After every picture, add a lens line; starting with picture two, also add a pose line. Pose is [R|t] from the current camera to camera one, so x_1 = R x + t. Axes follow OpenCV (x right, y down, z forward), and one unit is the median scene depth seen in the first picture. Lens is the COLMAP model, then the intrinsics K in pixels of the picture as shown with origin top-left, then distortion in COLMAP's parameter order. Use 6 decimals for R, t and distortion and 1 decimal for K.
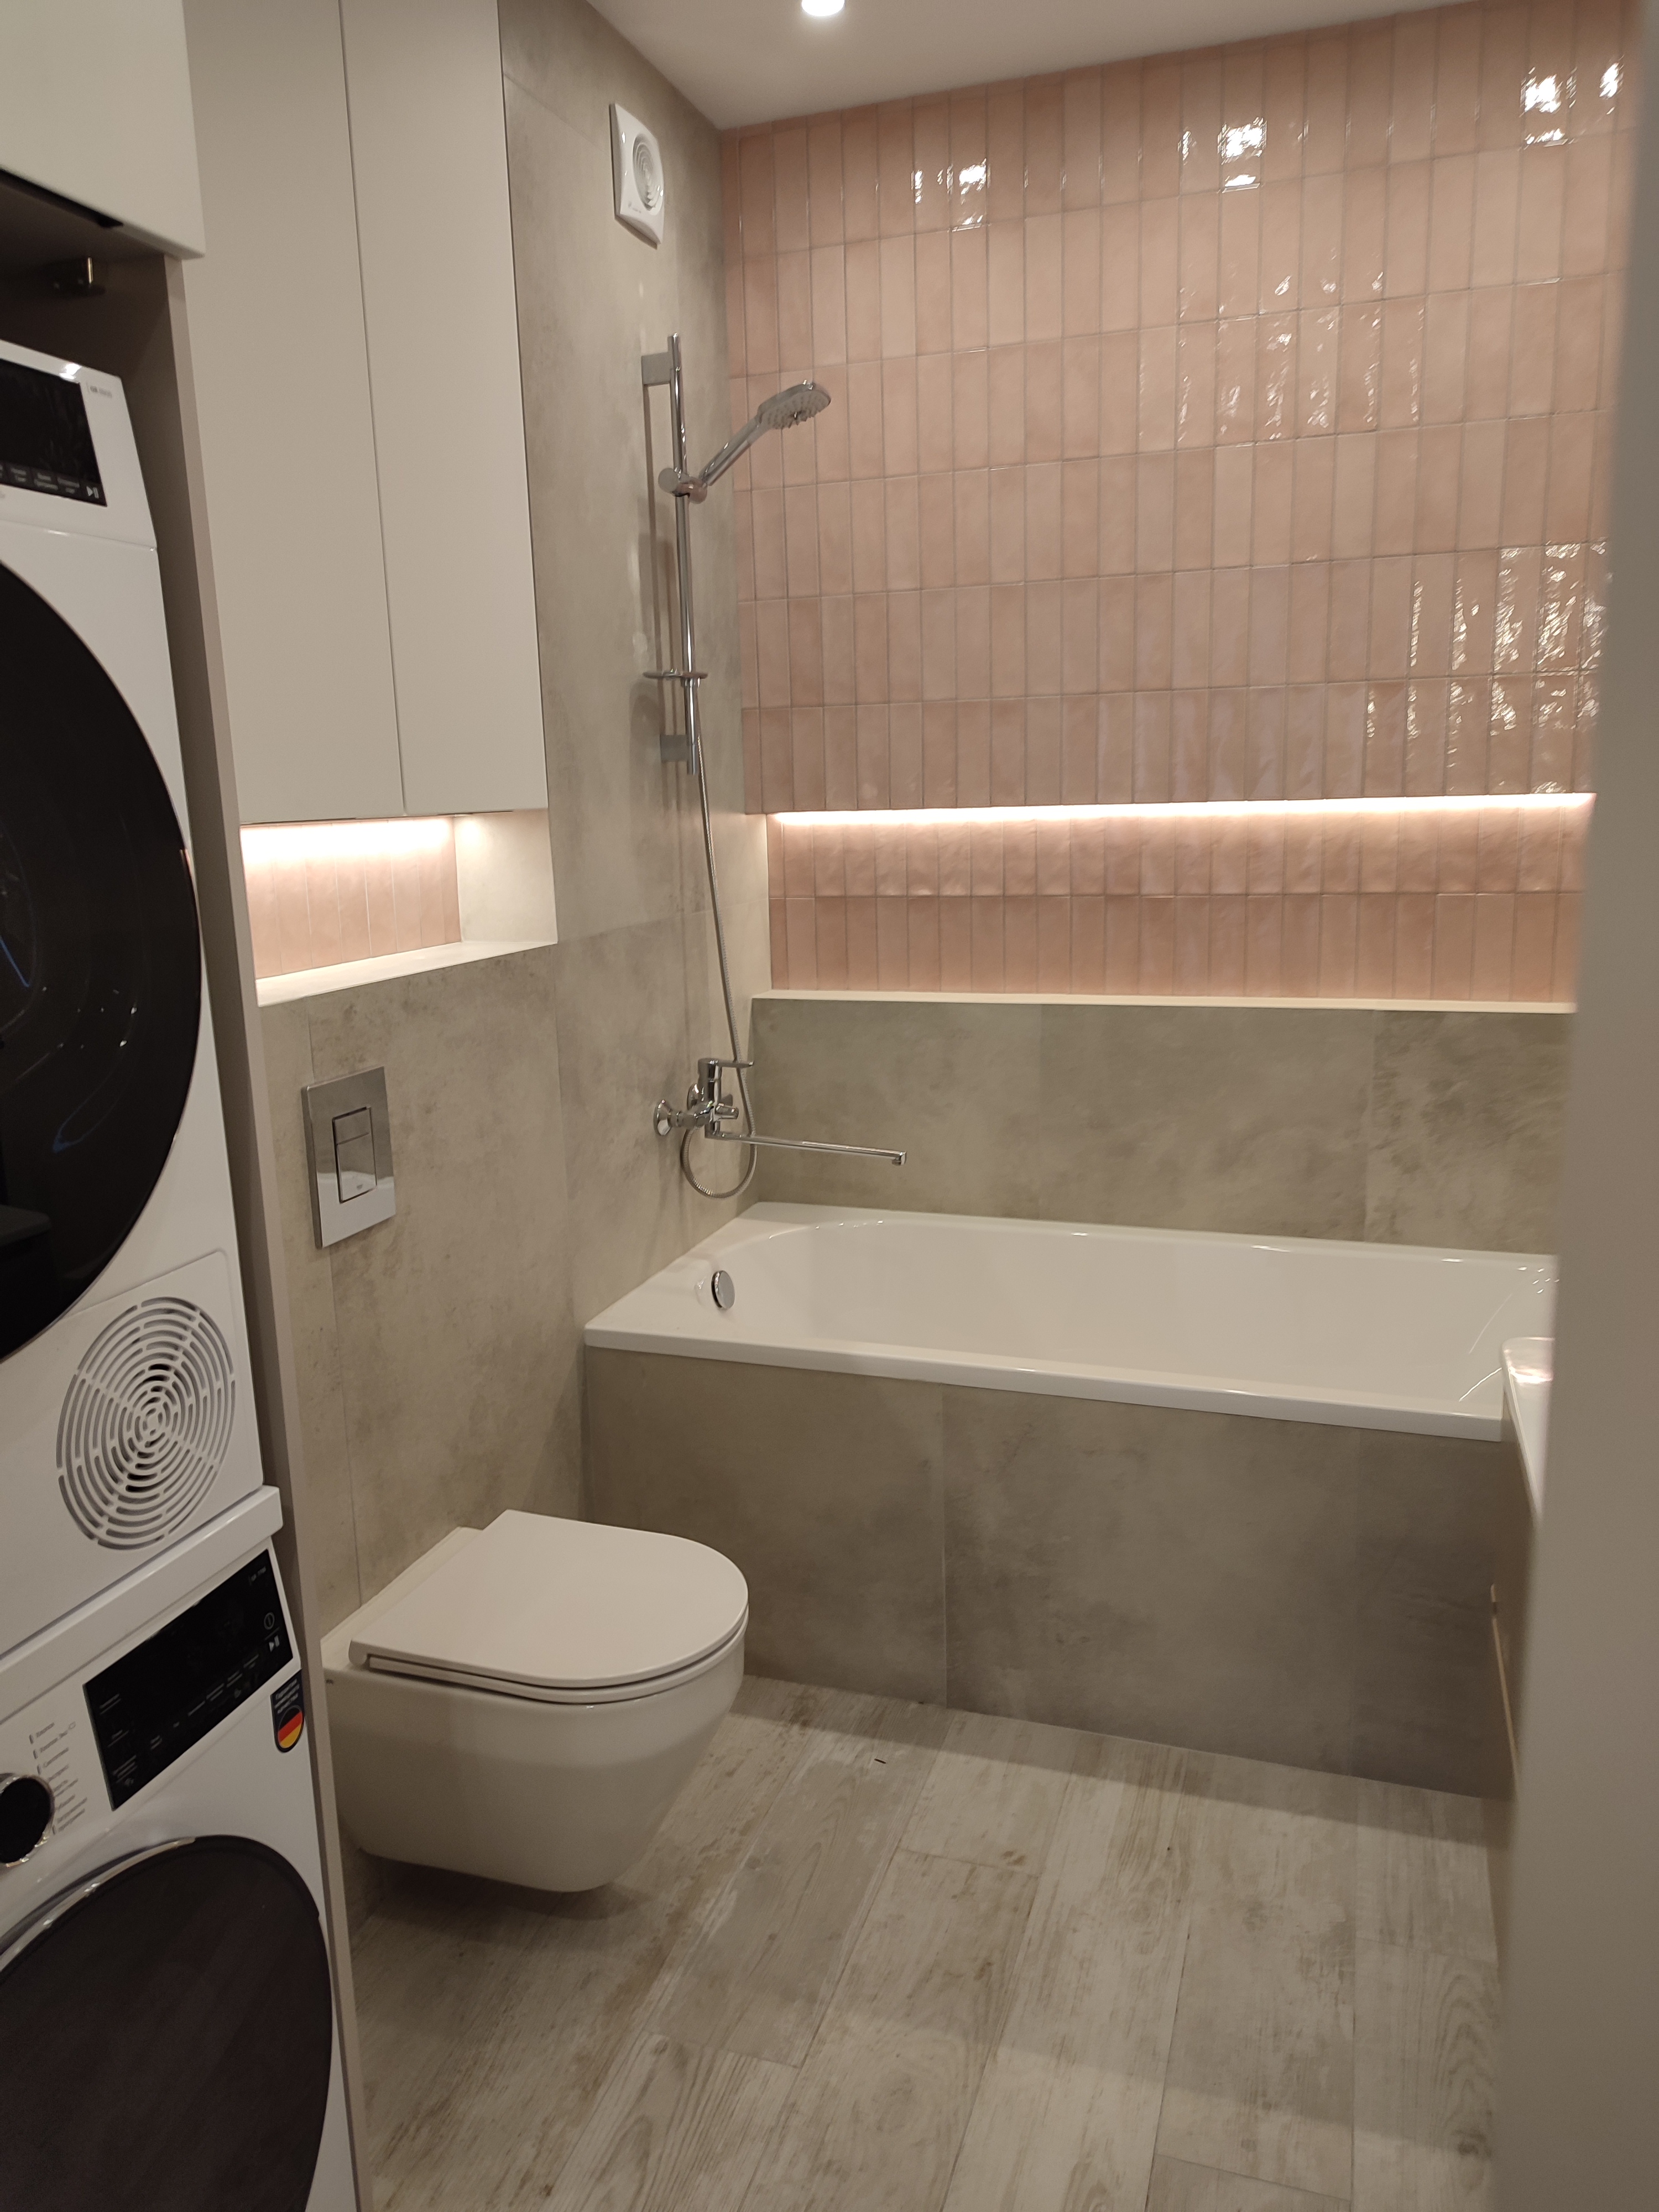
lens RADIAL K [[1592.8, 0, 829.5], [0, 1592.8, 1106.0], [0, 0, 1]] dist [0.030547, -0.031492]
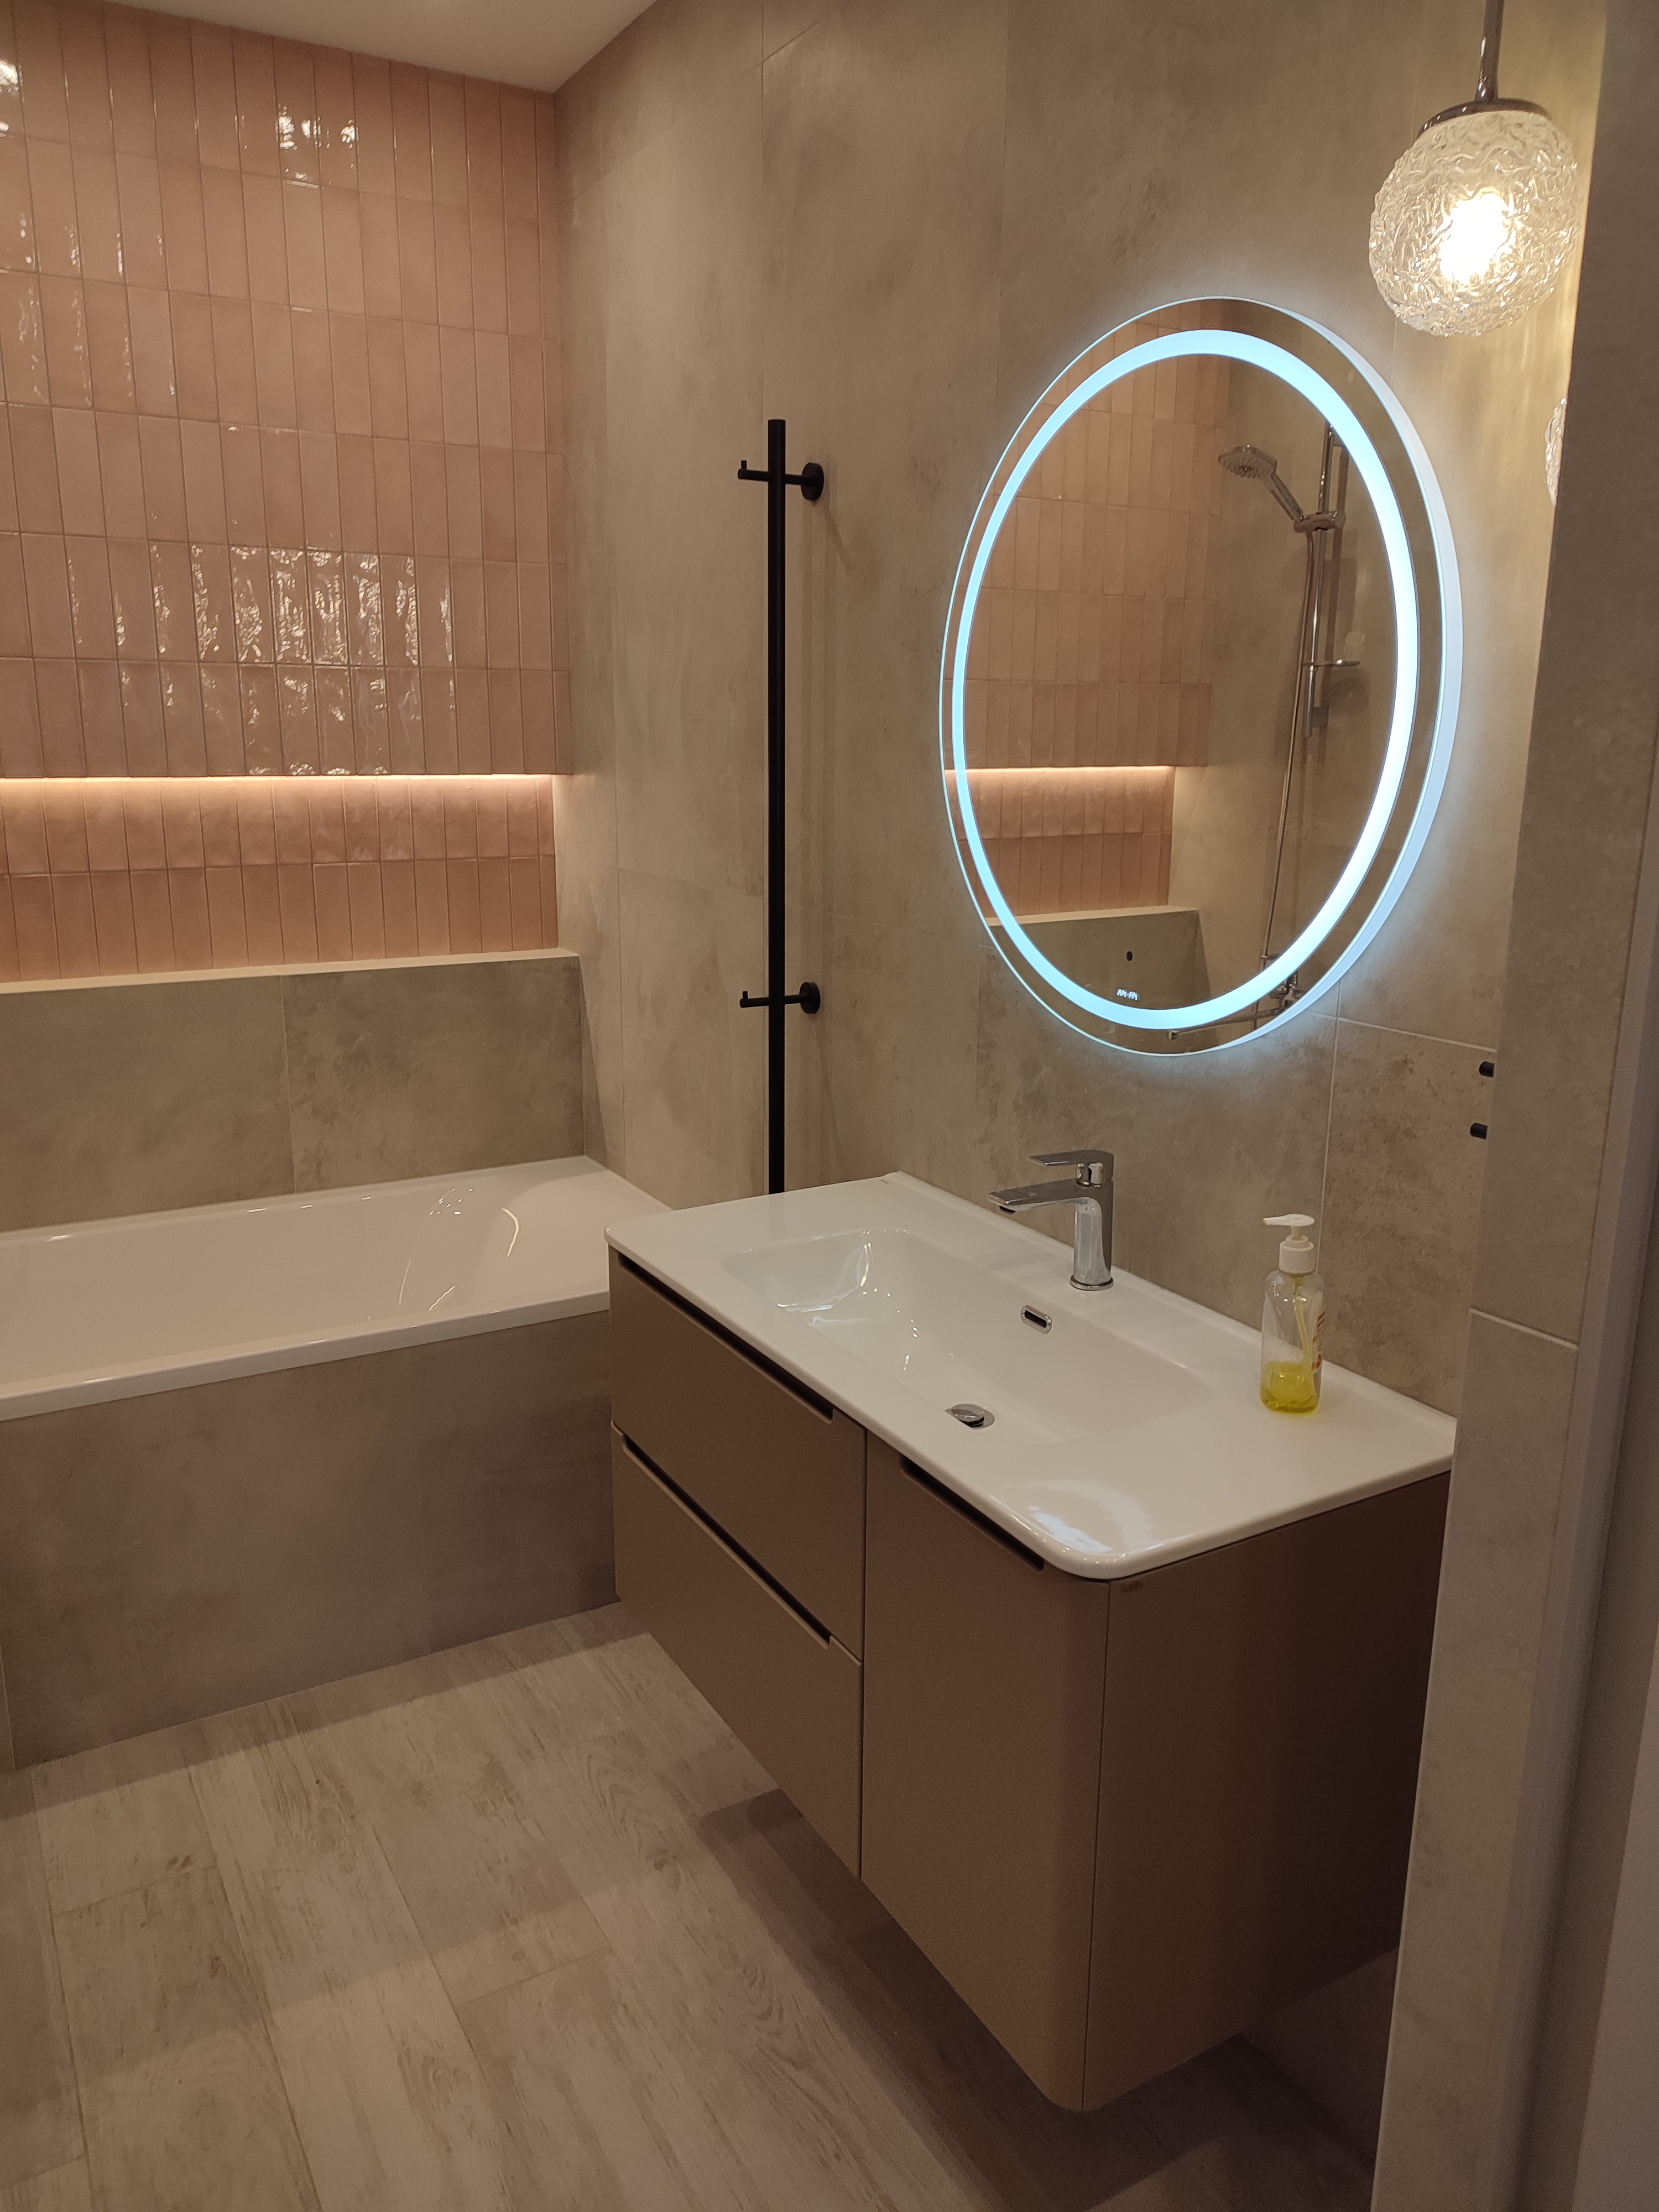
lens RADIAL K [[1589.7, 0, 829.5], [0, 1589.7, 1106.0], [0, 0, 1]] dist [0.028494, -0.026377]
pose [[0.658286, -0.142327, 0.739190, -0.247631], [0.122483, 0.989129, 0.081374, -0.018348], [-0.742736, 0.036971, 0.668563, 0.025986]]
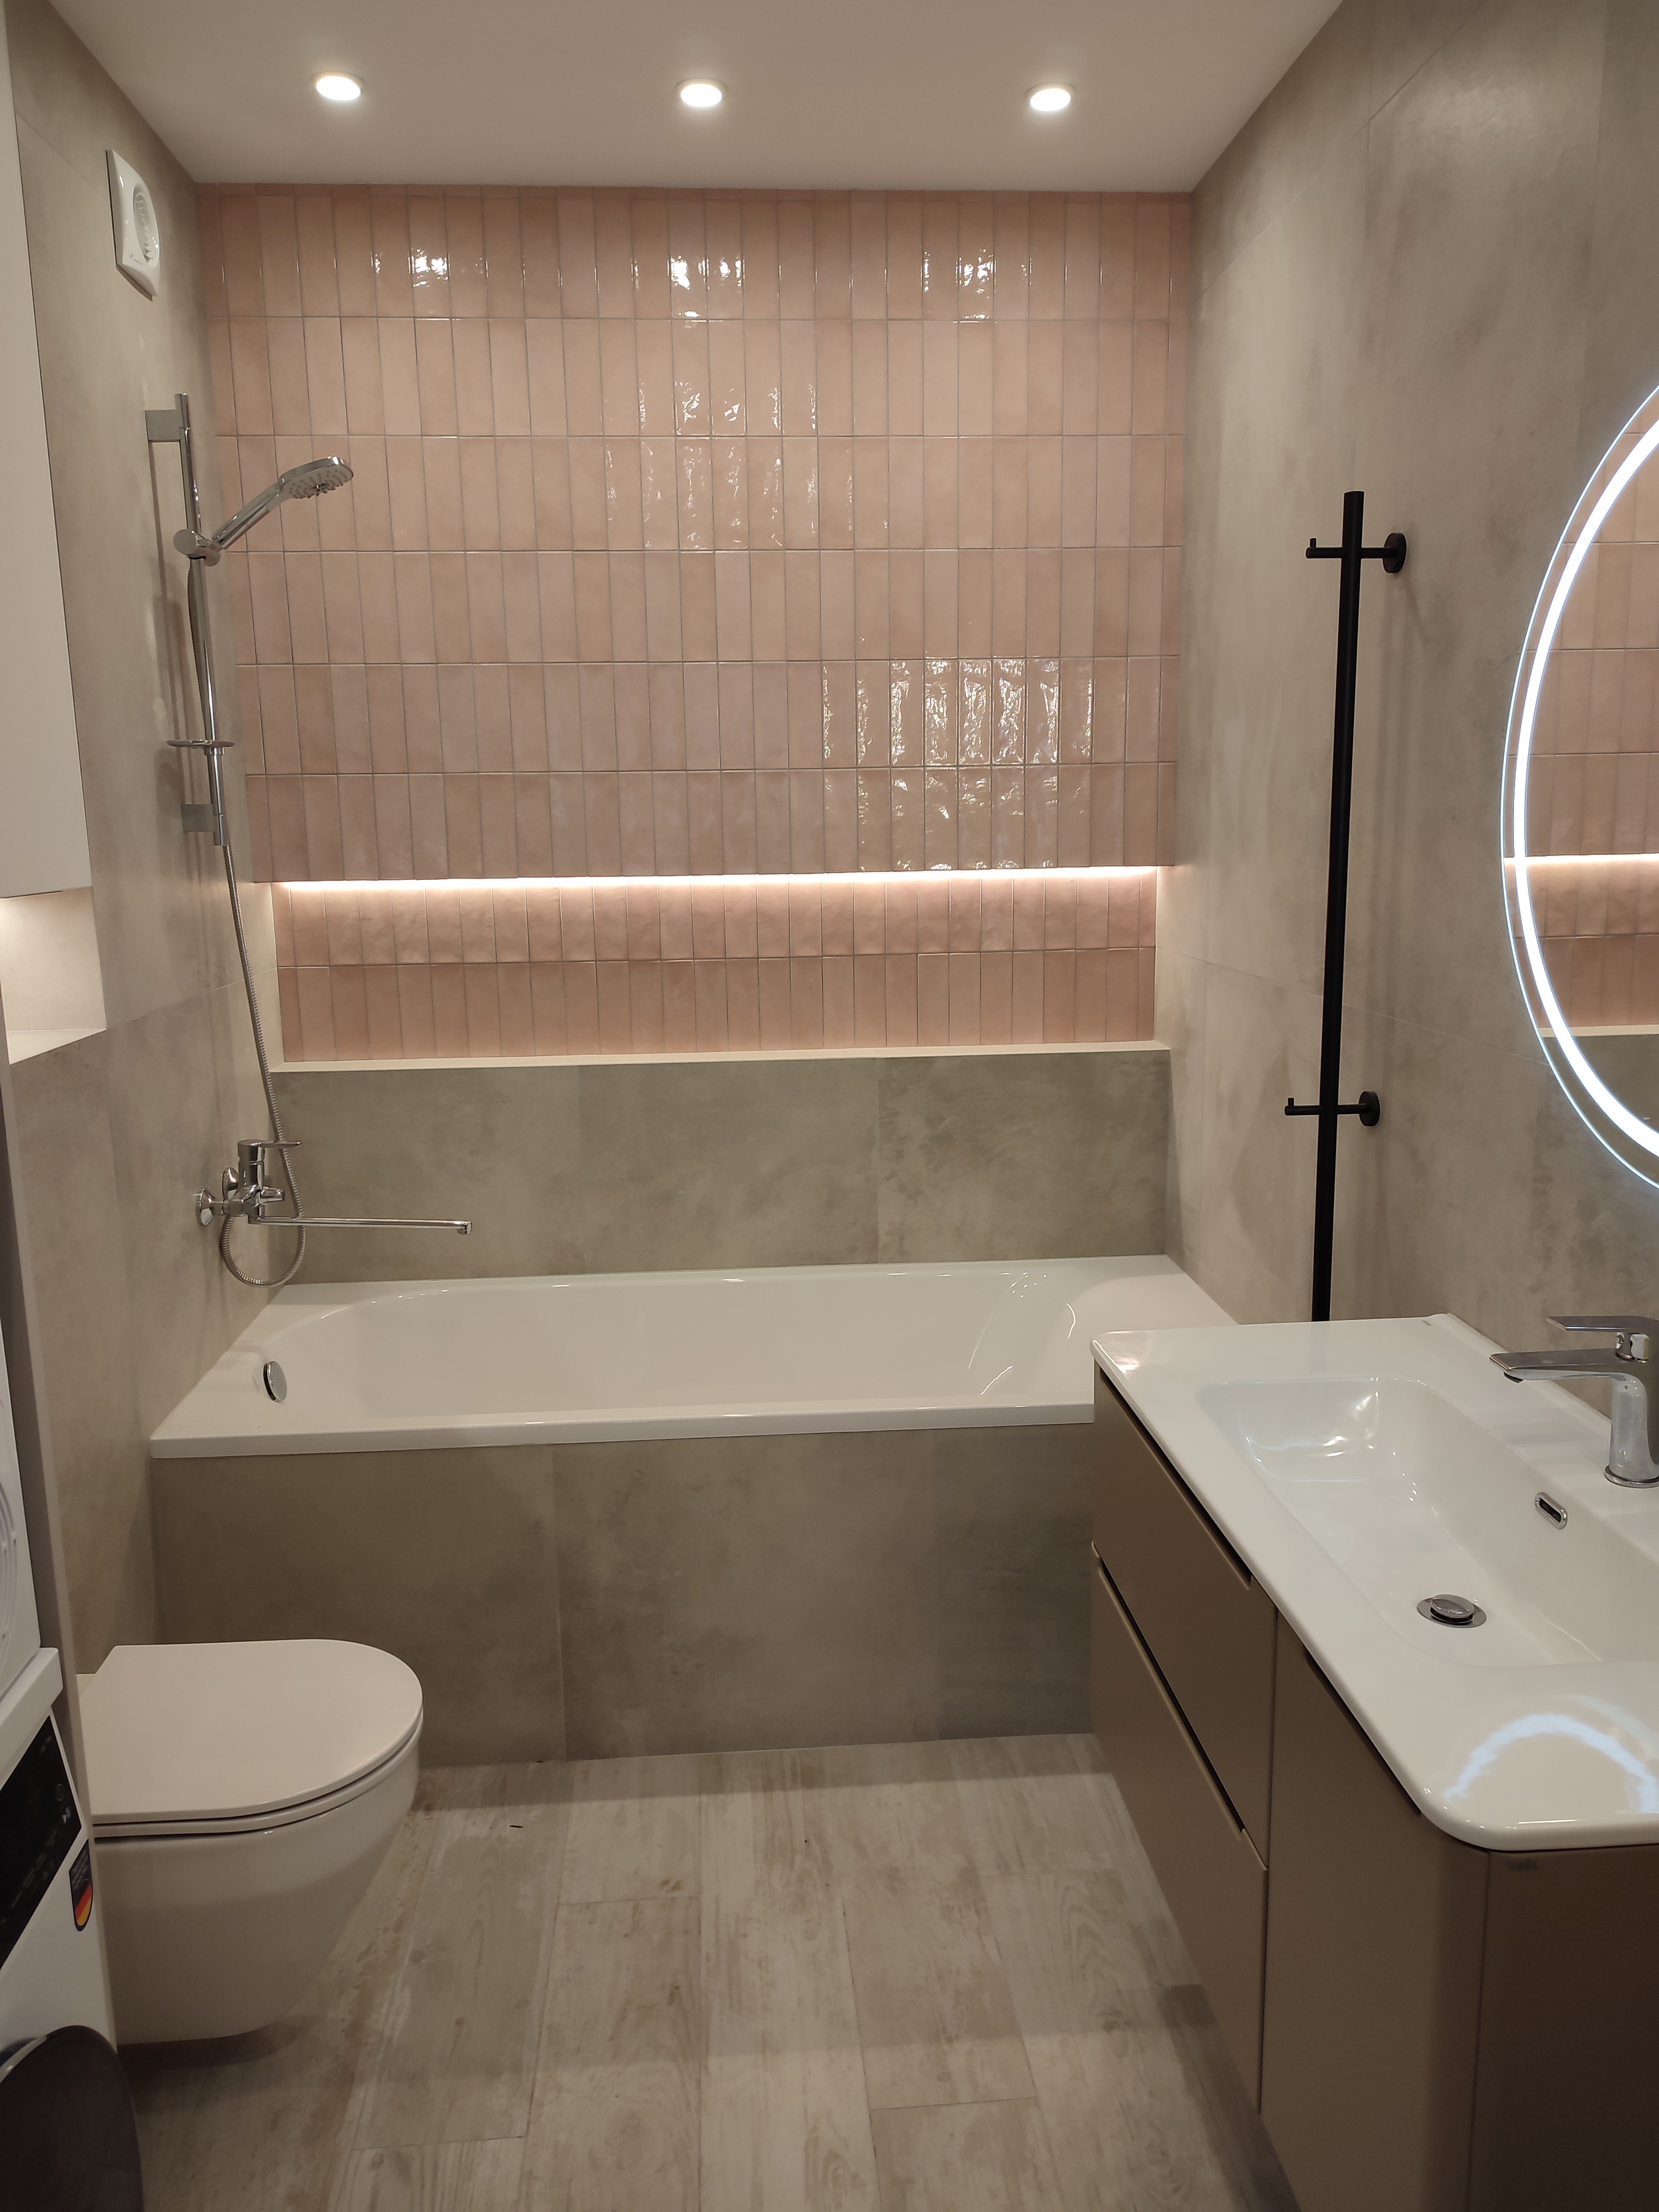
lens RADIAL K [[1592.8, 0, 829.5], [0, 1592.8, 1106.0], [0, 0, 1]] dist [0.030547, -0.031492]
pose [[0.920664, -0.058170, 0.385997, -0.144312], [0.067735, 0.997640, -0.011212, -0.018454], [-0.384434, 0.036468, 0.922432, -0.023637]]
